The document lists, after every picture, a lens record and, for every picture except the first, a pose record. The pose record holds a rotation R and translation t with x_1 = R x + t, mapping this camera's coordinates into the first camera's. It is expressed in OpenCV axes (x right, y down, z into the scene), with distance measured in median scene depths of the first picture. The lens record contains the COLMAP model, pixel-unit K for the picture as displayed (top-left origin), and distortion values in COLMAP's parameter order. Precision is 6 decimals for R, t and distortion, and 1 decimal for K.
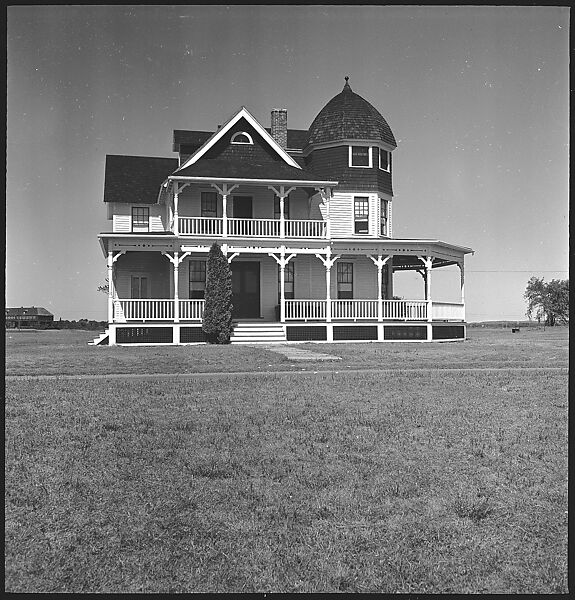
lens RADIAL K [[735.7, 0, 289.9], [0, 735.7, 307.1], [0, 0, 1]] dist [0.017547, -0.032416]
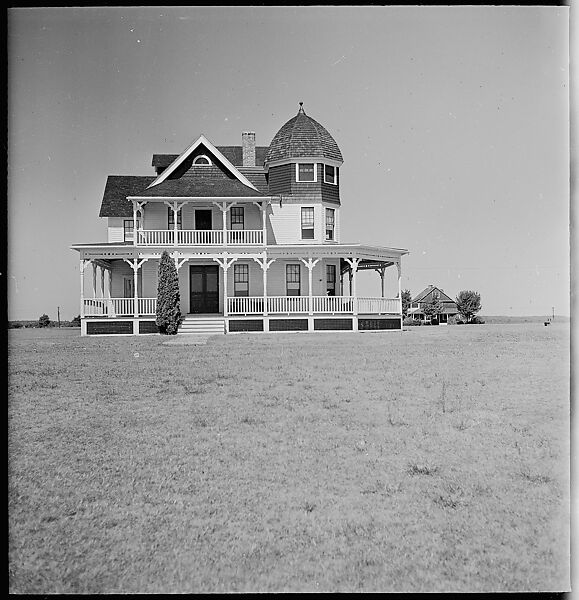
lens RADIAL K [[733.1, 0, 289.5], [0, 733.1, 300.0], [0, 0, 1]] dist [0.019463, -0.028067]
pose [[0.990984, -0.010838, -0.133544, 0.233008], [0.010124, 0.999931, -0.006021, 0.002337], [0.133600, 0.004615, 0.991025, -0.149385]]
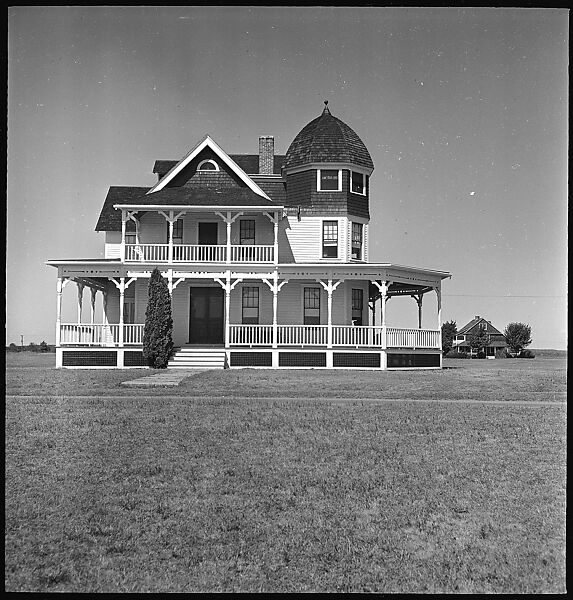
lens RADIAL K [[728.9, 0, 286.5], [0, 728.9, 300.0], [0, 0, 1]] dist [0.022388, -0.035156]
pose [[0.980158, -0.000537, -0.198218, 0.245057], [-0.008625, 0.998934, -0.045356, 0.000261], [0.198031, 0.046166, 0.979108, 0.044806]]
